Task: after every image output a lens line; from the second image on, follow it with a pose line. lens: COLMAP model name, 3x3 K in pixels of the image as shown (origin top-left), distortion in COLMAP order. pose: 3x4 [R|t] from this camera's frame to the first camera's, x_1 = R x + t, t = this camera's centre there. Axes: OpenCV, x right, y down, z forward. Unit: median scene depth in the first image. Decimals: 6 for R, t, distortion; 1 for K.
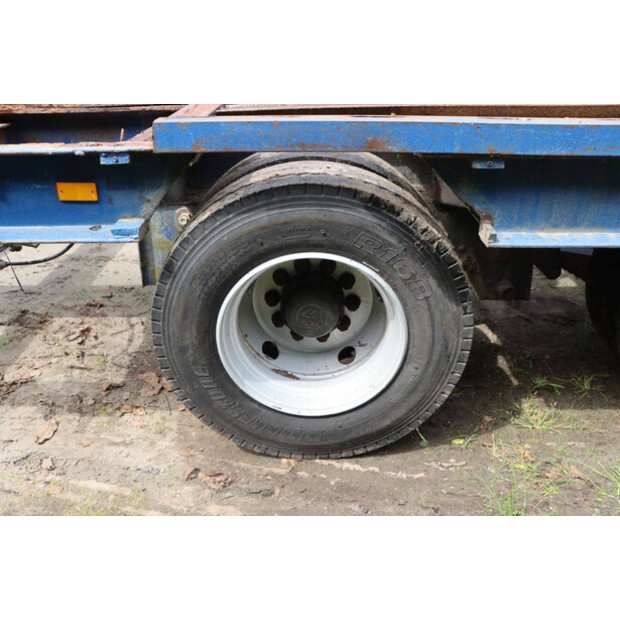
lens RADIAL K [[504.6, 0, 310.2], [0, 504.6, 308.5], [0, 0, 1]] dist [-0.141297, 0.087539]
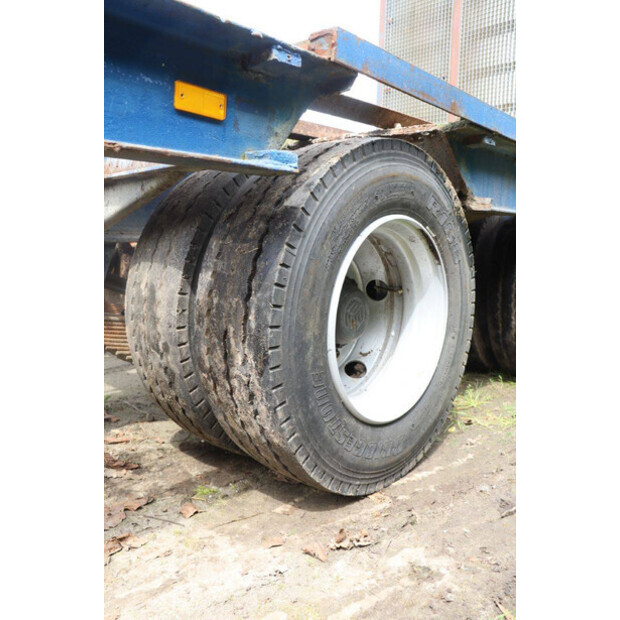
lens RADIAL K [[504.1, 0, 310.7], [0, 504.1, 311.1], [0, 0, 1]] dist [-0.110247, -0.005980]
pose [[0.681420, -0.090053, 0.726332, -0.855562], [0.341383, 0.916940, -0.206588, 0.207684], [-0.647399, 0.388730, 0.655564, 0.549615]]
